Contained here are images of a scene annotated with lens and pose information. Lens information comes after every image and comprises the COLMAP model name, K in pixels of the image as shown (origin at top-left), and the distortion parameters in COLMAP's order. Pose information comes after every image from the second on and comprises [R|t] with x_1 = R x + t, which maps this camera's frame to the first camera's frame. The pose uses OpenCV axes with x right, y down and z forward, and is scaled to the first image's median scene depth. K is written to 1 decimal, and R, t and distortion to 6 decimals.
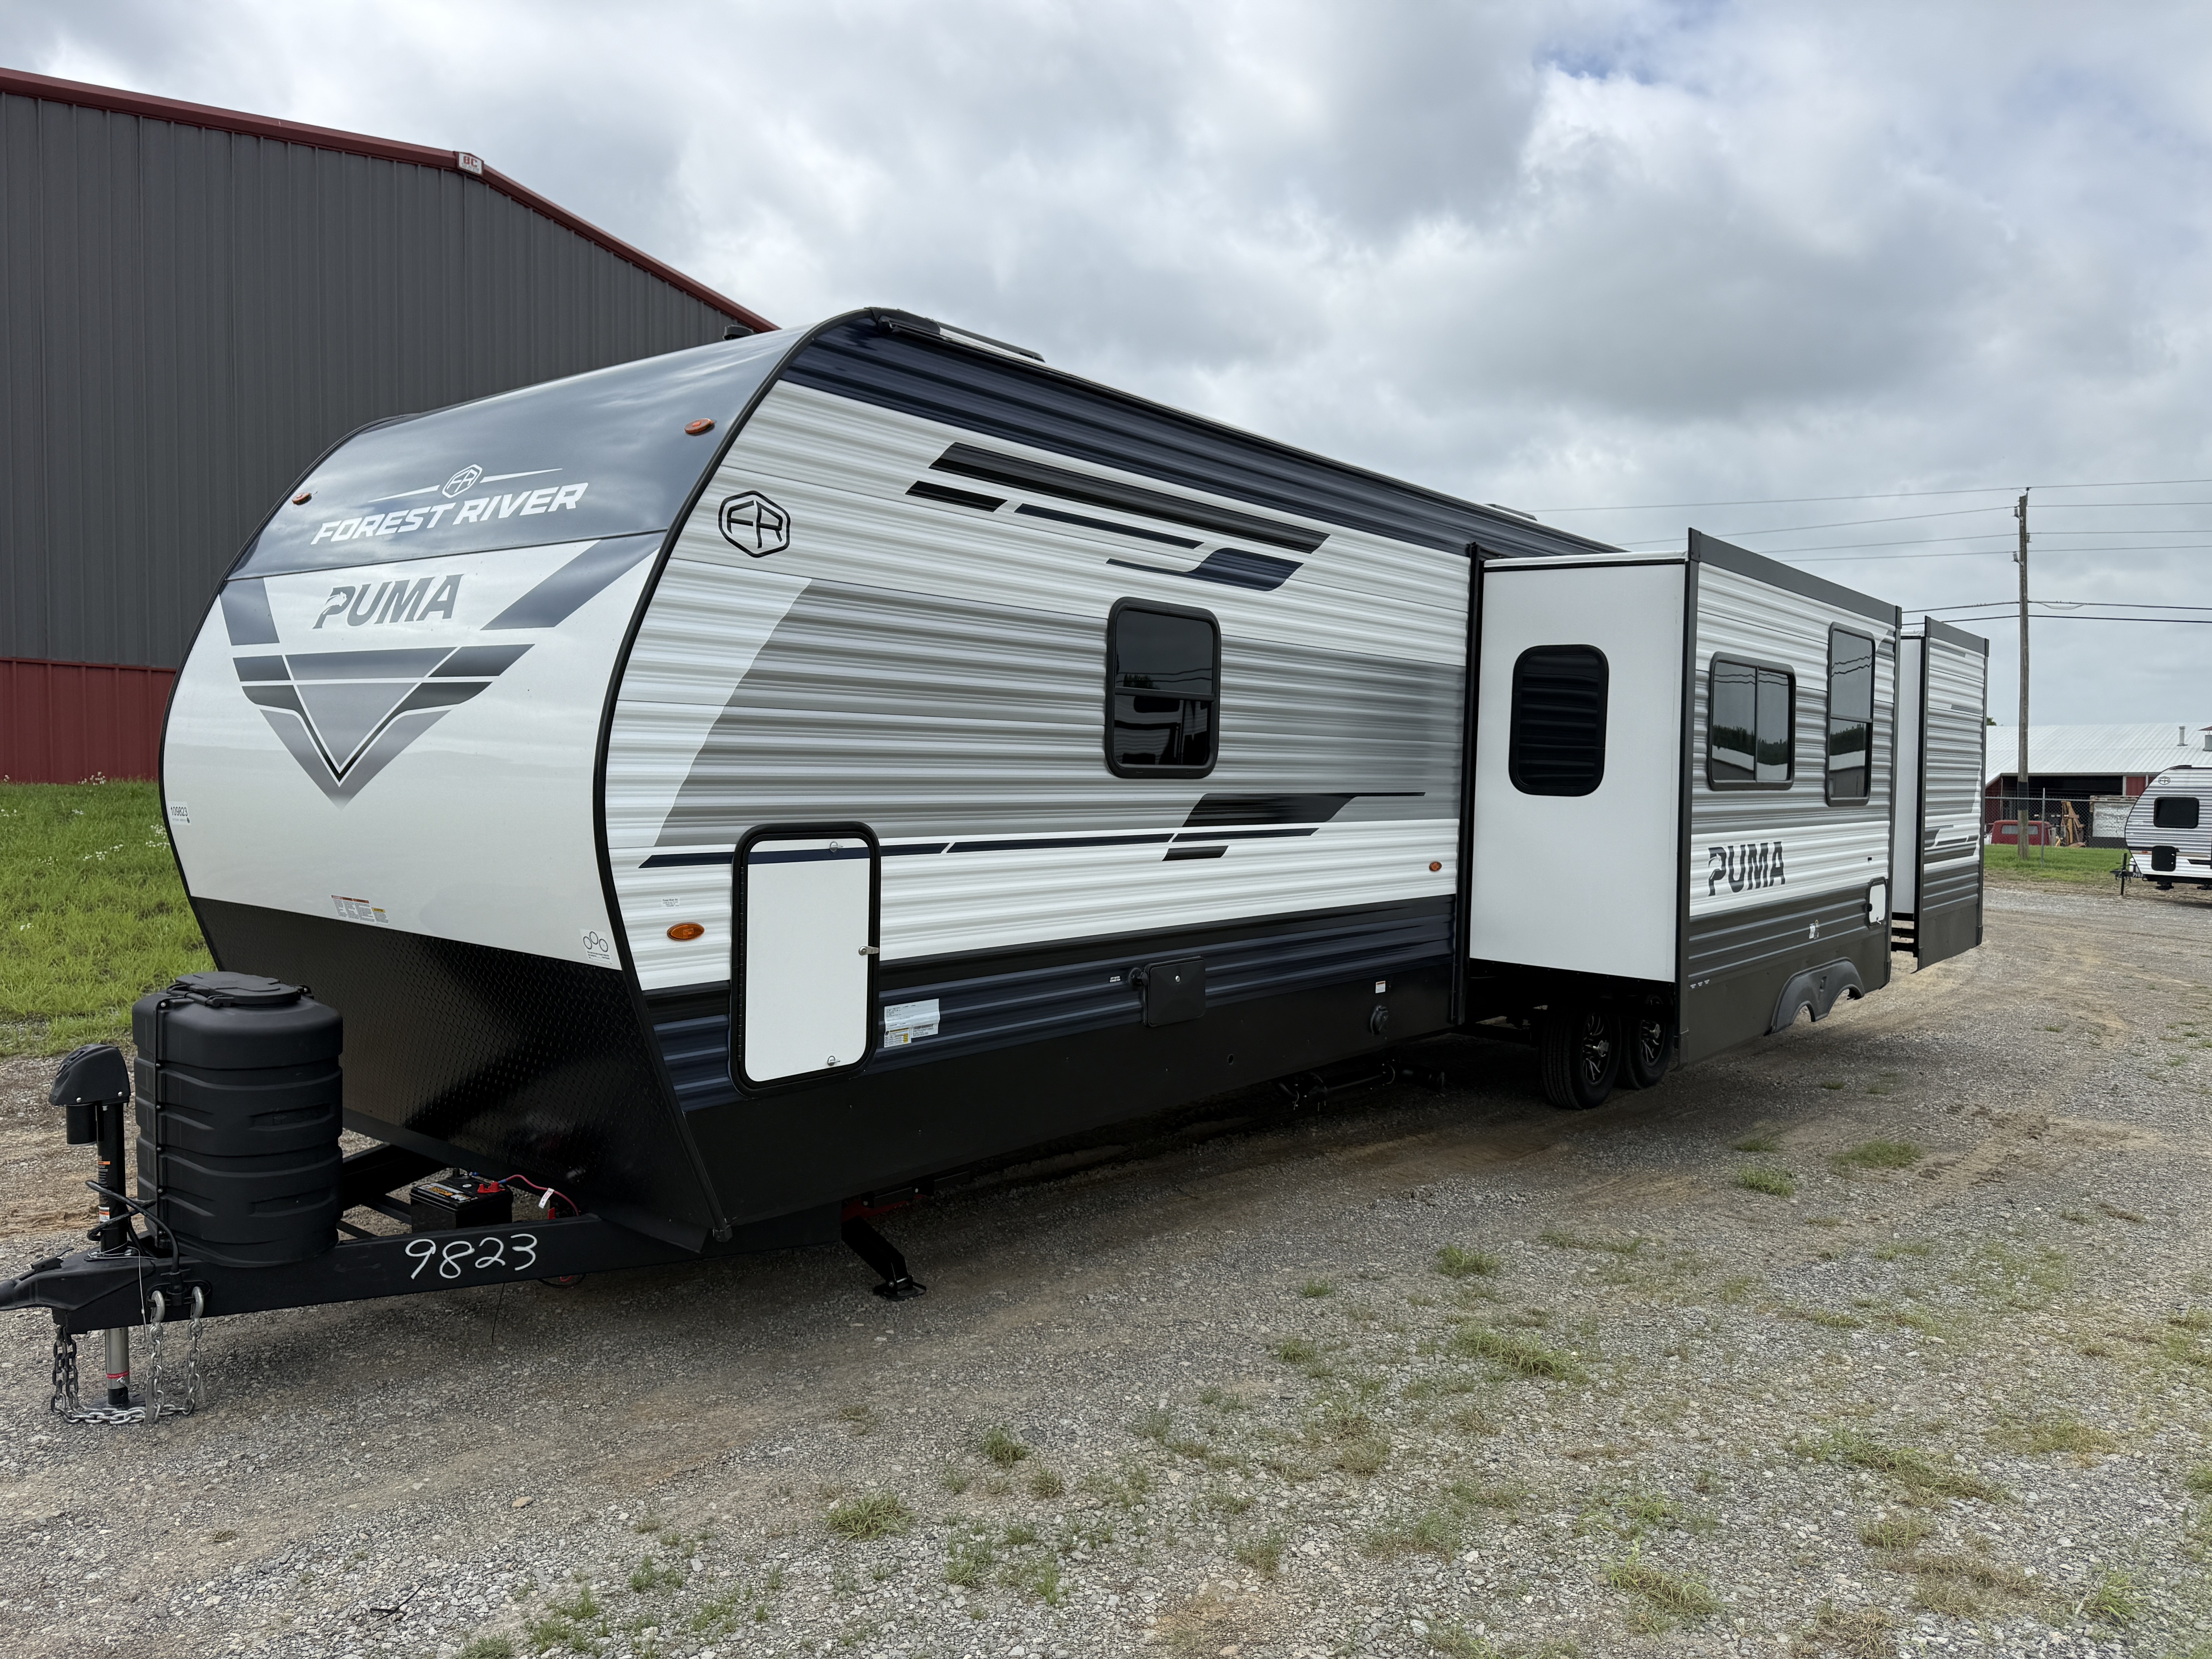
lens RADIAL K [[1525.8, 0, 1104.0], [0, 1525.8, 842.4], [0, 0, 1]] dist [0.129657, -0.195723]
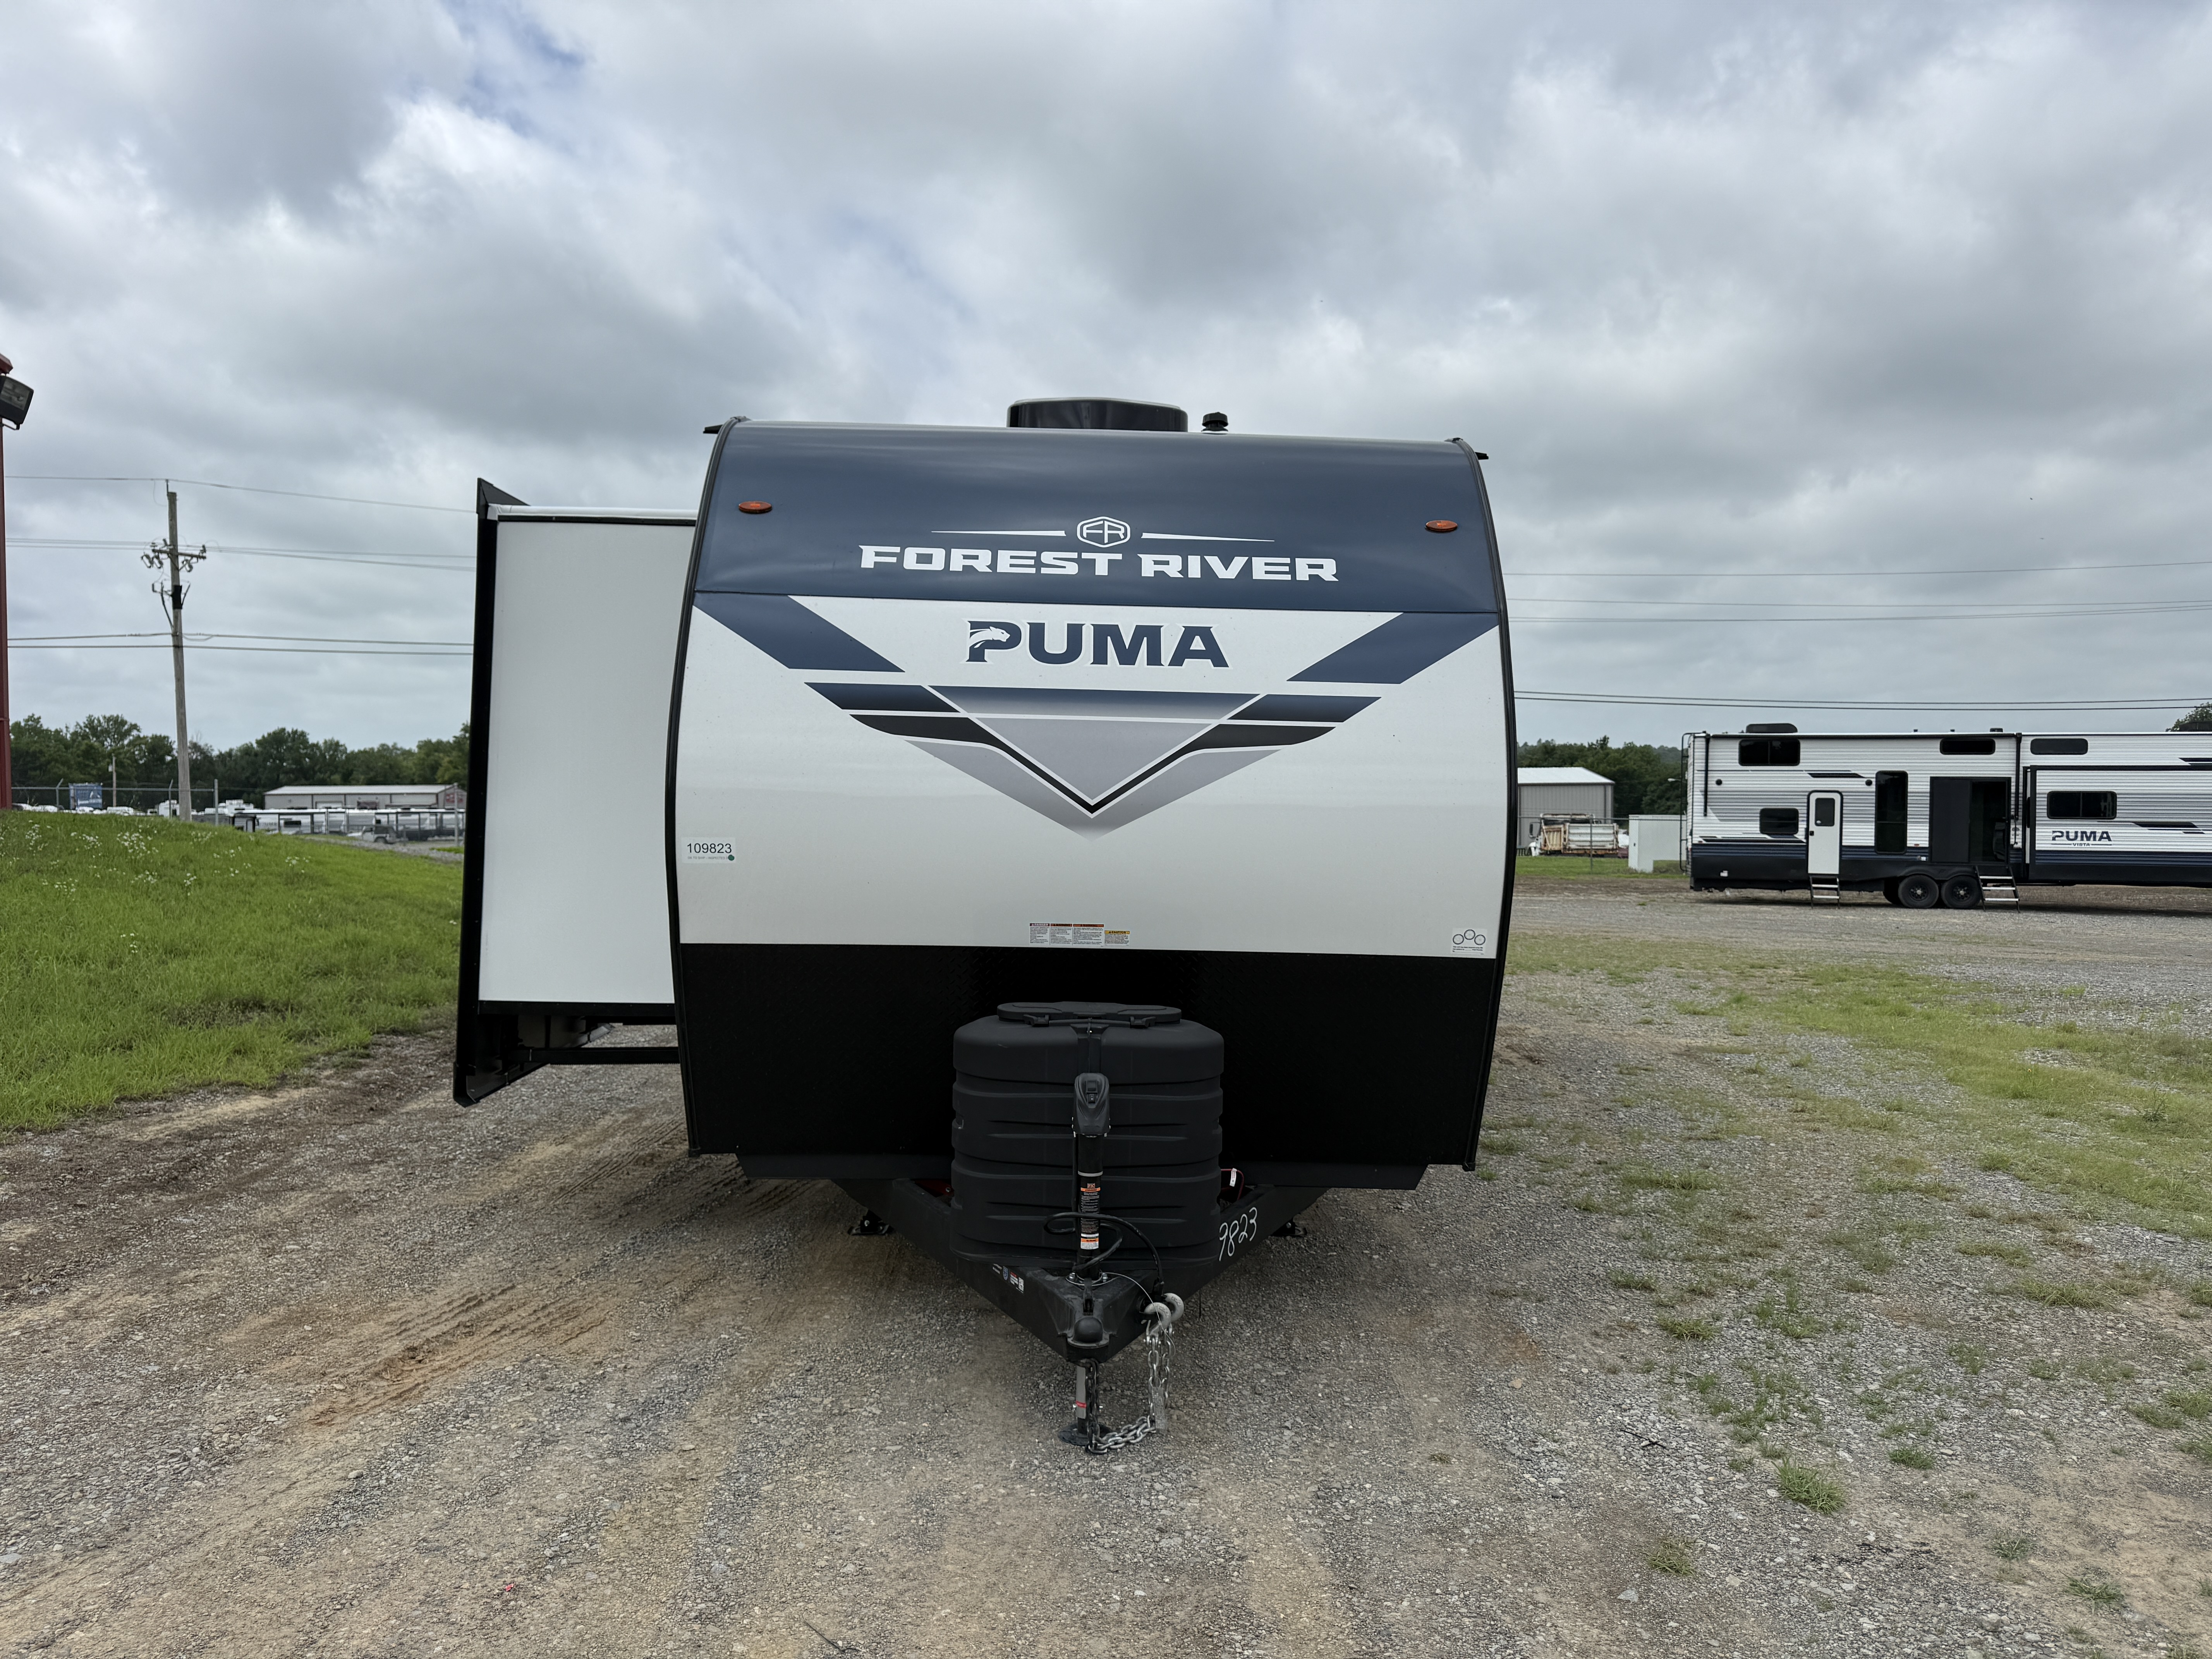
lens RADIAL K [[1482.4, 0, 1104.3], [0, 1482.4, 856.6], [0, 0, 1]] dist [0.084636, -0.083131]
pose [[0.759662, -0.025135, 0.649832, -1.176375], [0.030420, 0.999532, 0.003100, -0.012806], [-0.649606, 0.017413, 0.760072, 0.241070]]
